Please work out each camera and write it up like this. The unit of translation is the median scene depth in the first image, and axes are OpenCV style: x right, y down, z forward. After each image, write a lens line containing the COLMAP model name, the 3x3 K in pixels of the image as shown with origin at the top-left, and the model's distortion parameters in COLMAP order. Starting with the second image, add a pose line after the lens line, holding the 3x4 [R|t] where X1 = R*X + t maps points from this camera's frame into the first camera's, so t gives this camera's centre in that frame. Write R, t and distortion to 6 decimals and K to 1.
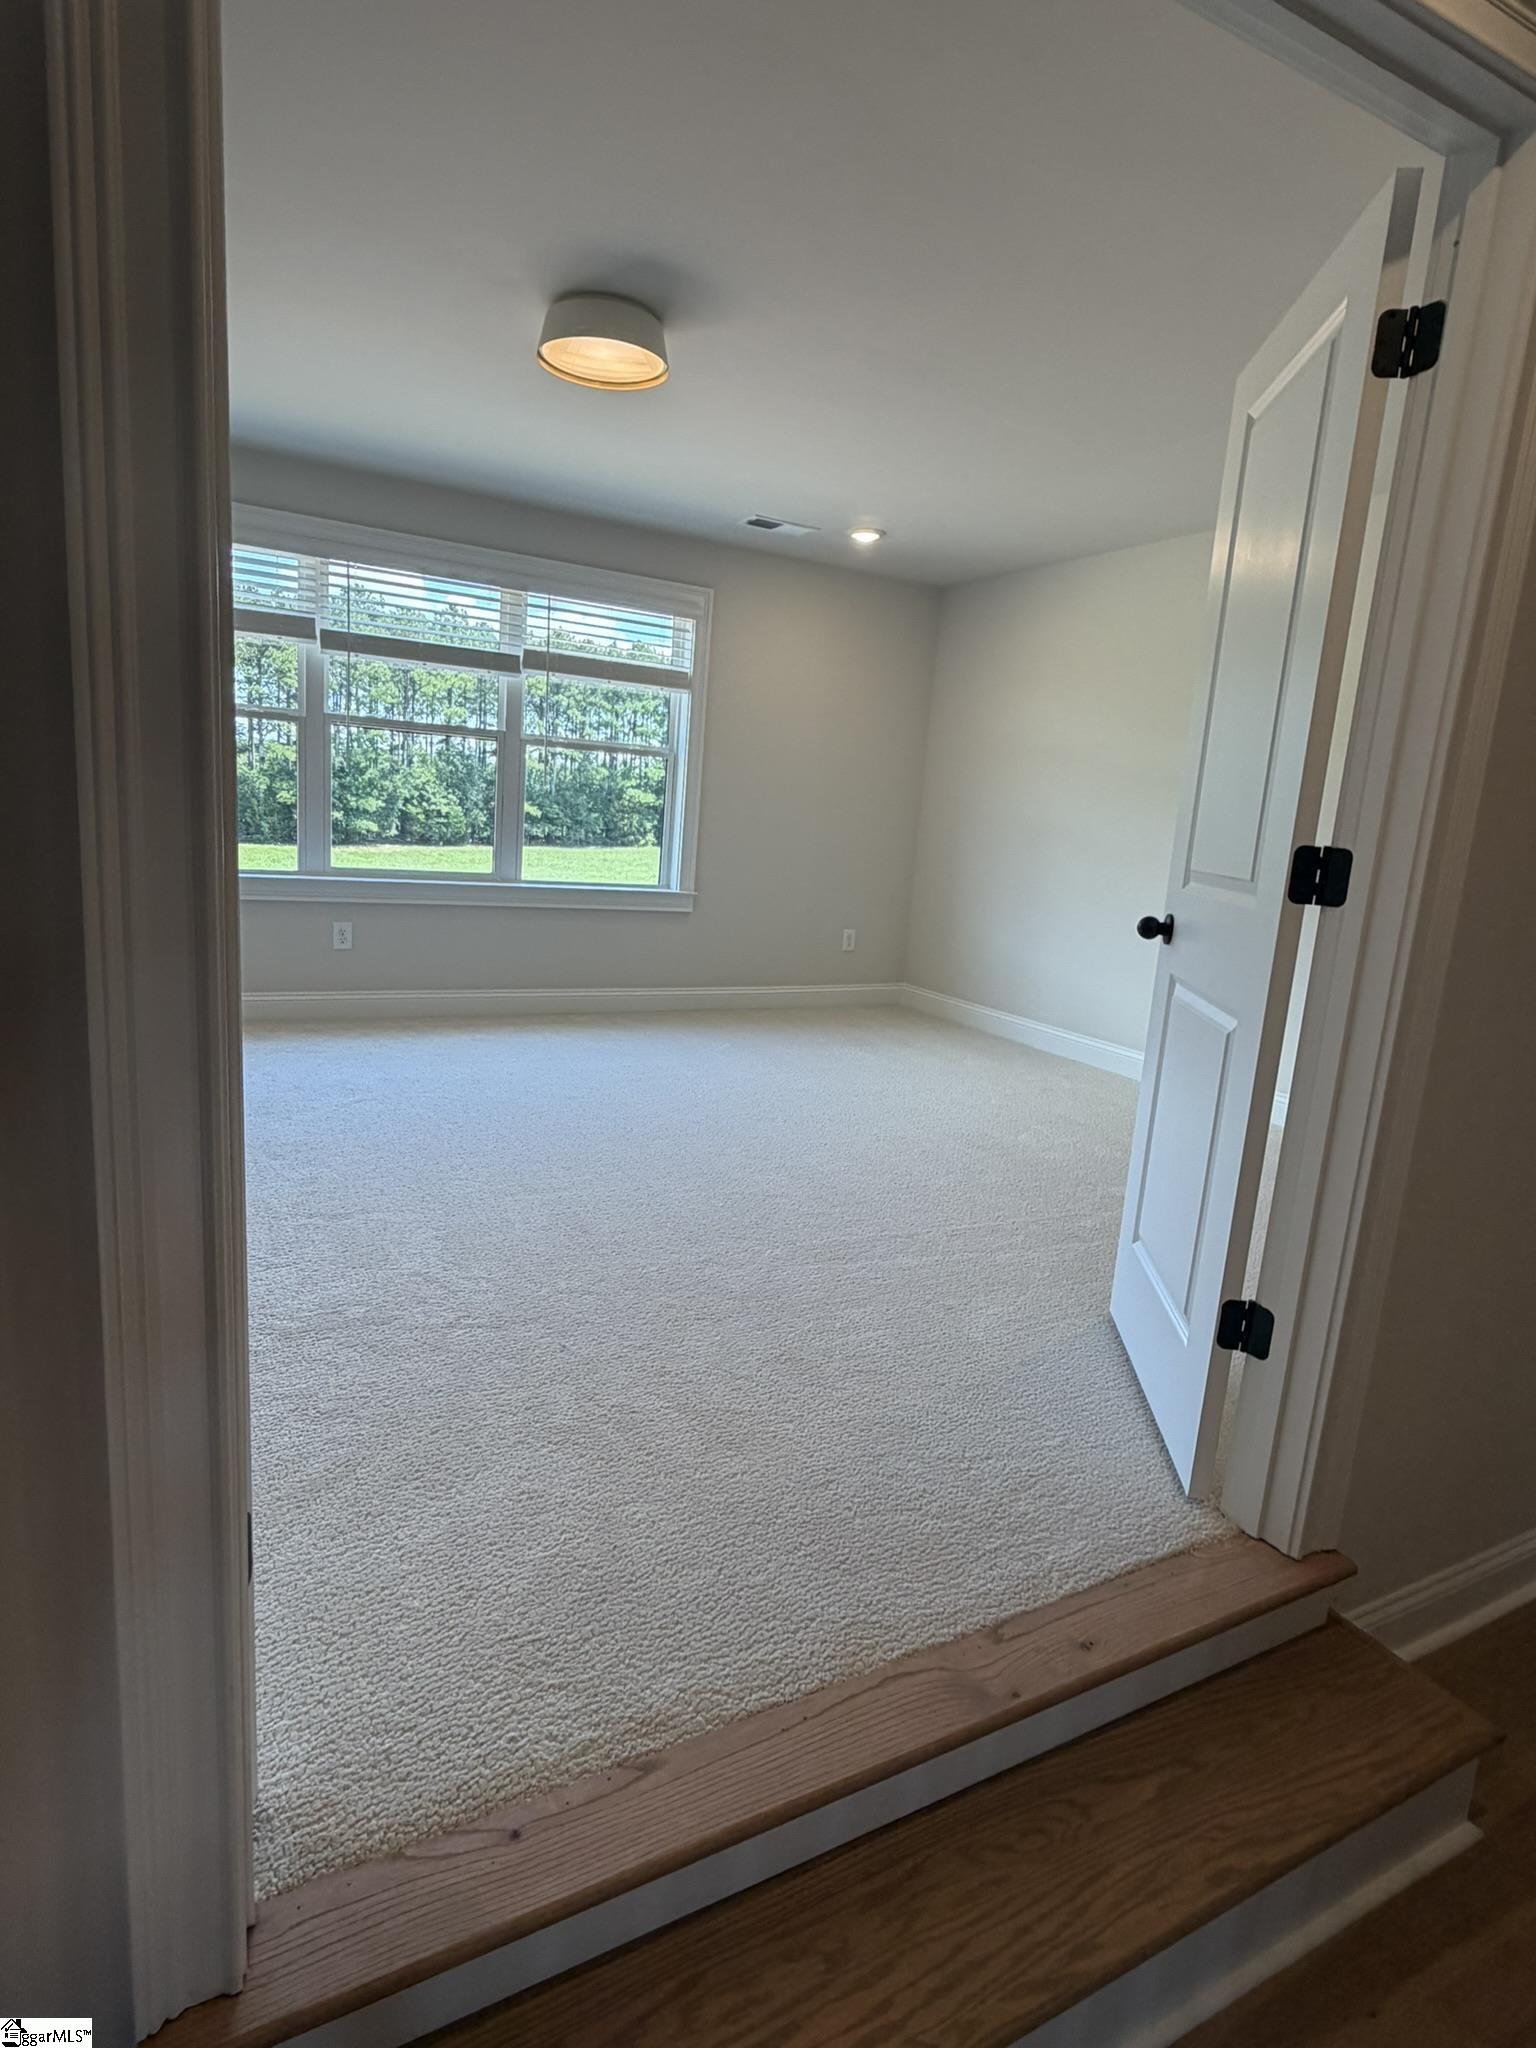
lens RADIAL K [[1126.8, 0, 764.6], [0, 1126.8, 1025.2], [0, 0, 1]] dist [-0.000465, 0.000429]
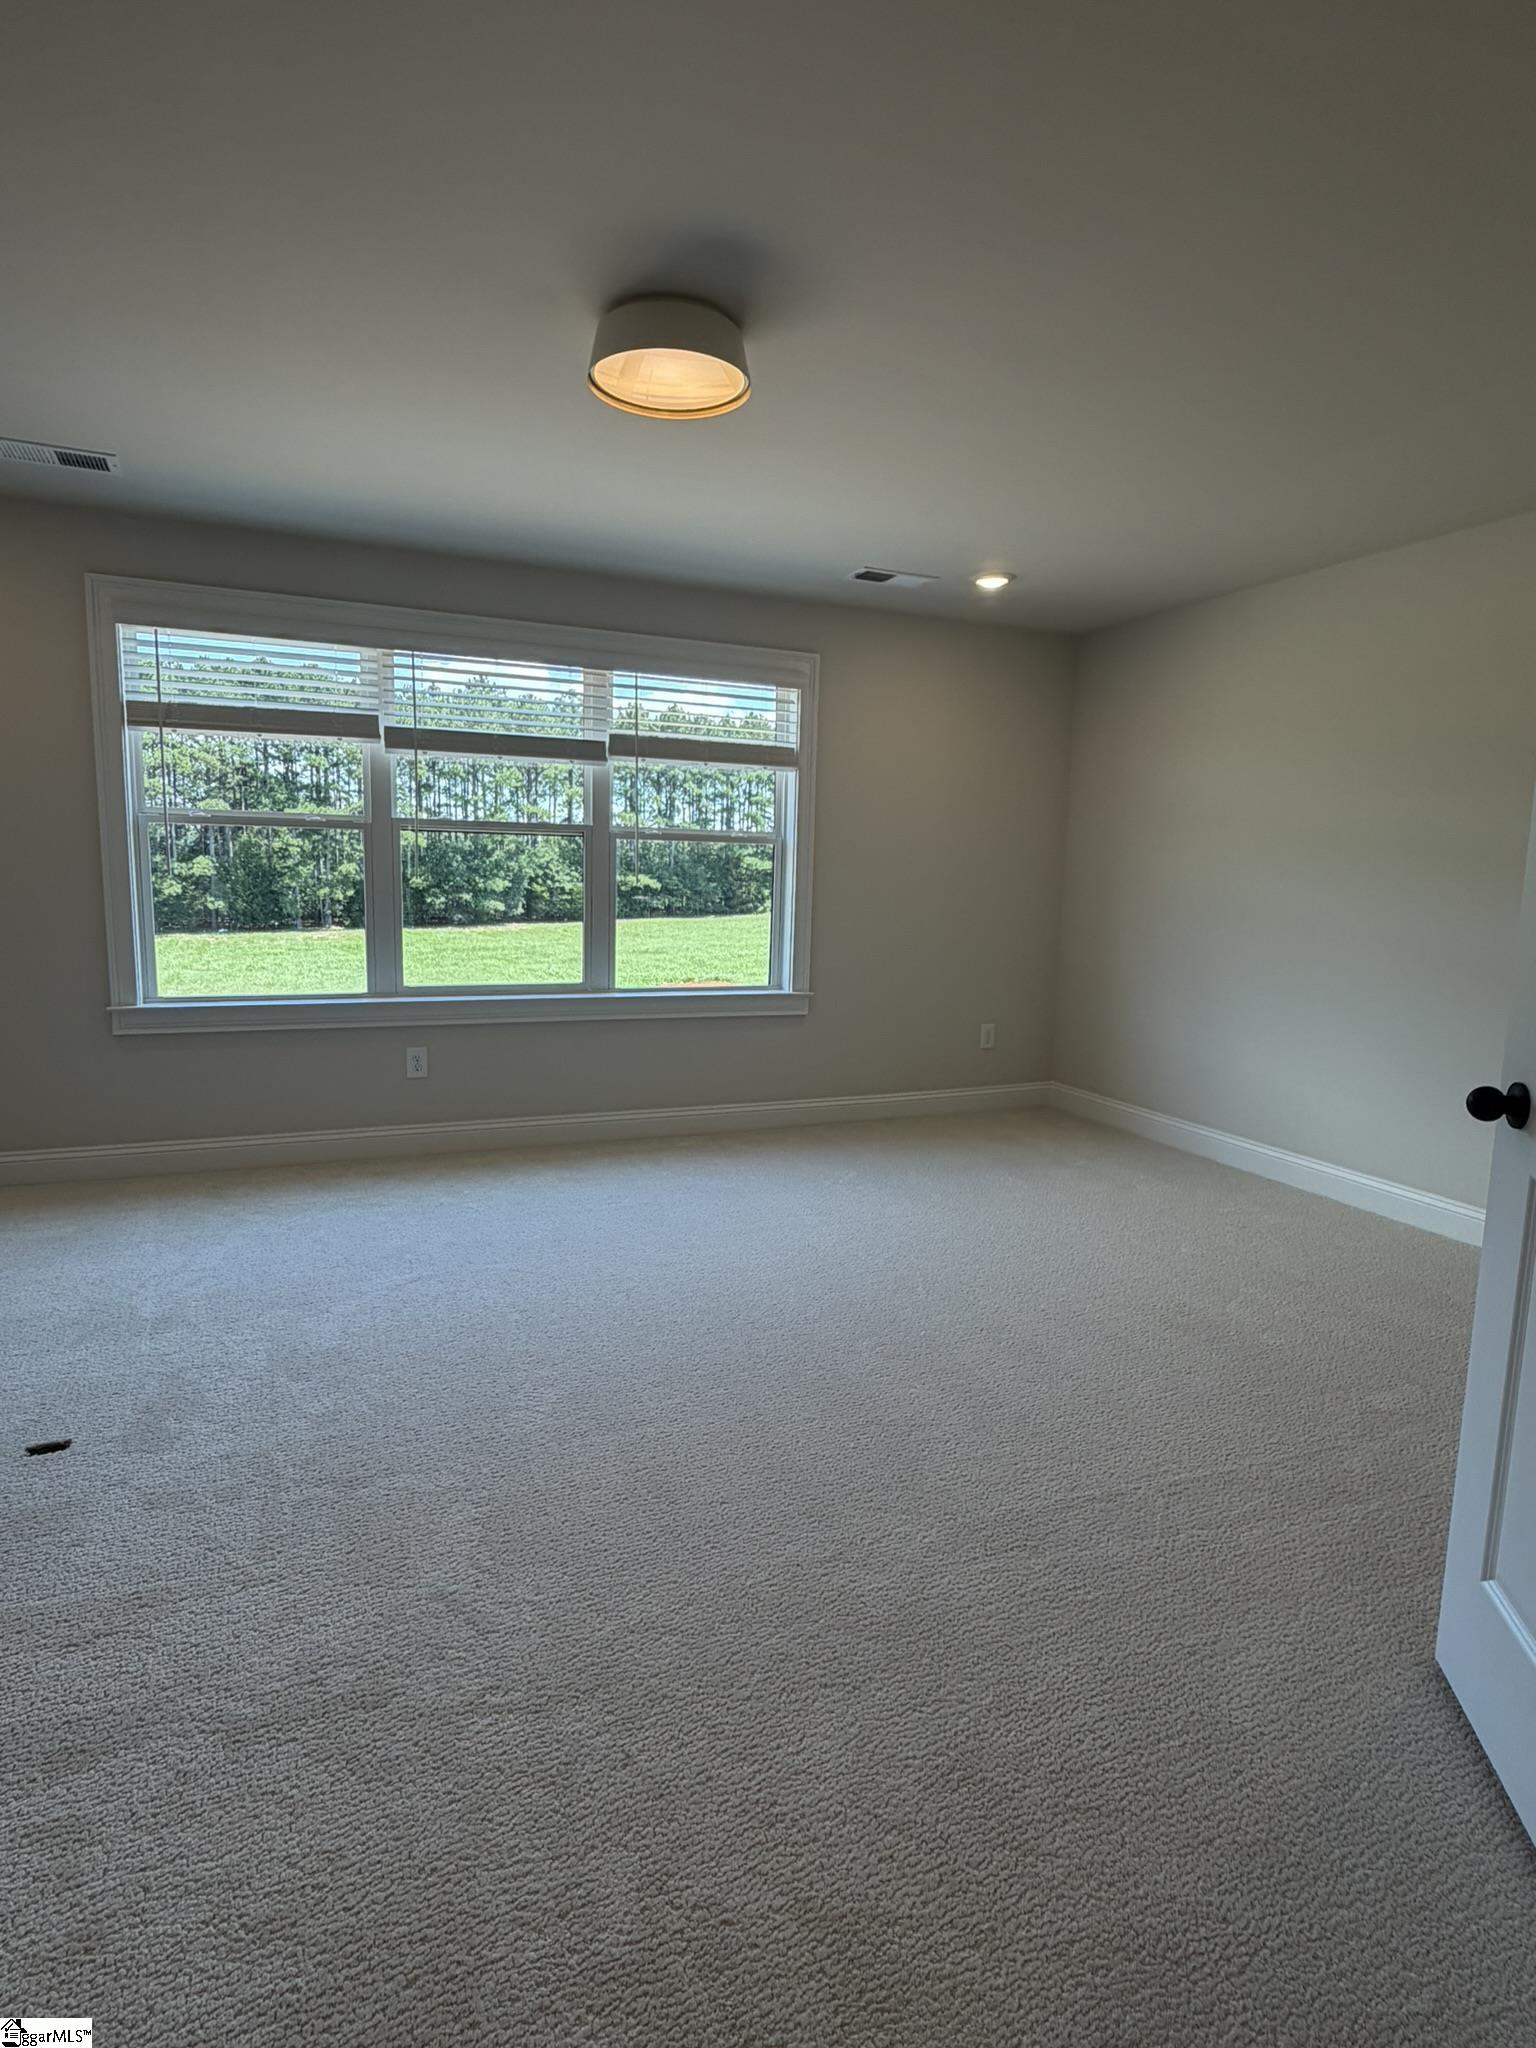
lens RADIAL K [[1126.8, 0, 775.2], [0, 1126.8, 1029.5], [0, 0, 1]] dist [-0.000465, 0.000429]
pose [[0.994462, -0.035684, -0.098855, -0.002791], [0.030679, 0.998191, -0.051701, -0.044225], [0.100521, 0.048382, 0.993758, 0.121822]]
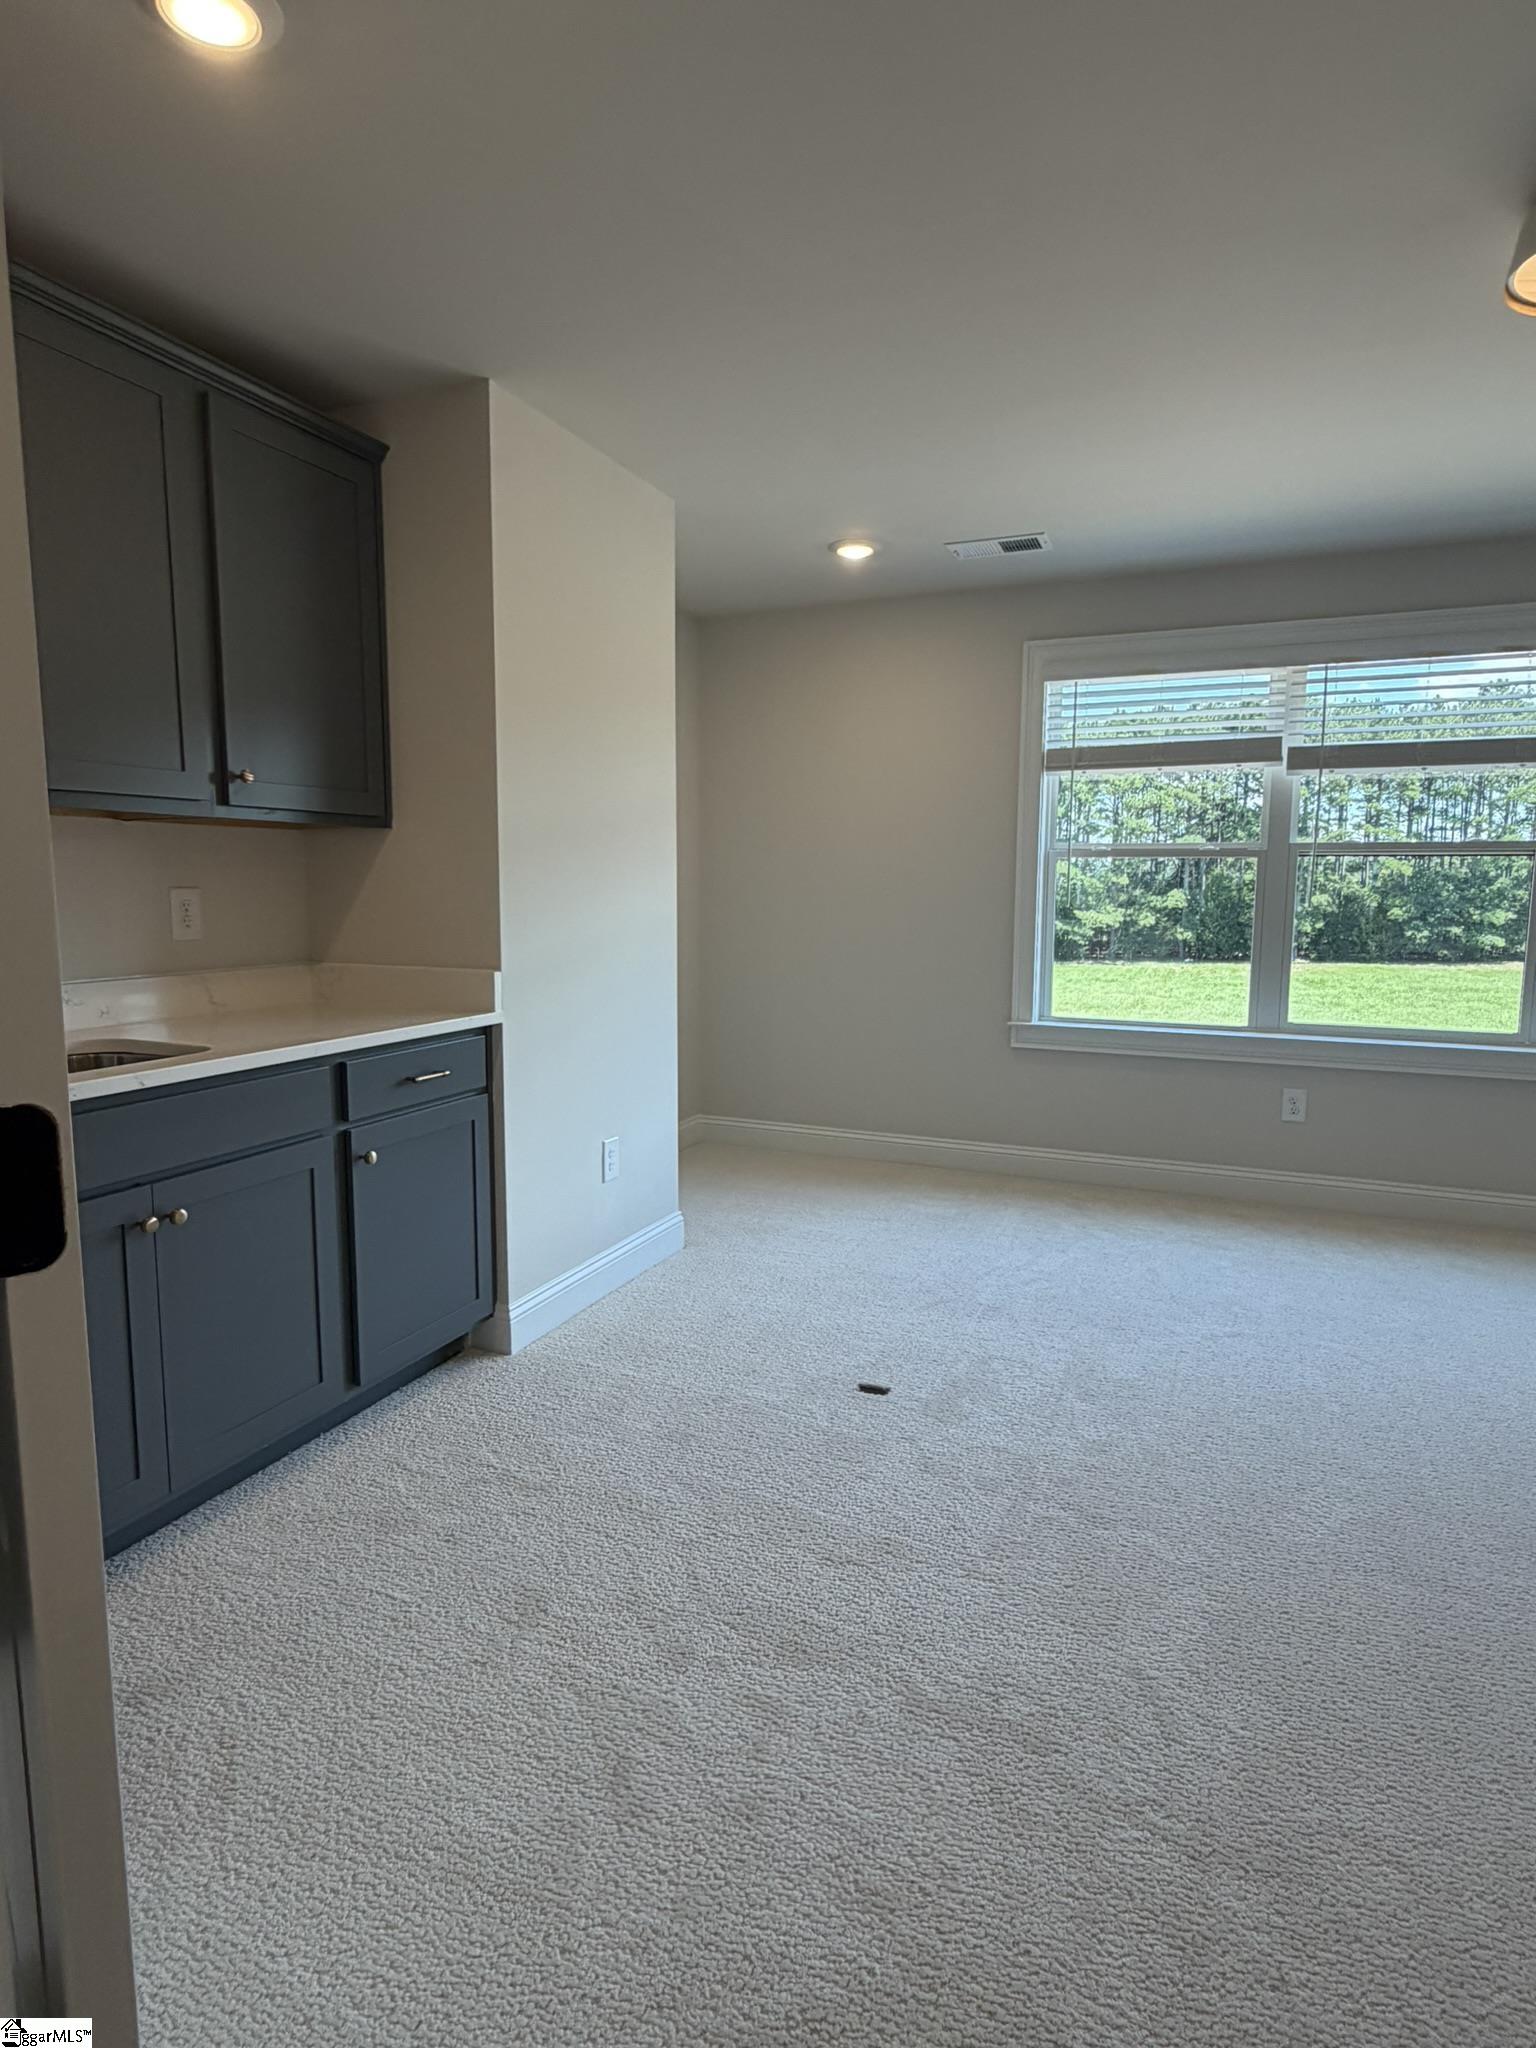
lens RADIAL K [[1126.8, 0, 760.5], [0, 1126.8, 1017.0], [0, 0, 1]] dist [-0.000465, 0.000429]
pose [[0.609563, 0.023723, -0.792383, 0.035289], [-0.111092, 0.992245, -0.055755, -0.047202], [0.784915, 0.122014, 0.607471, 0.158891]]
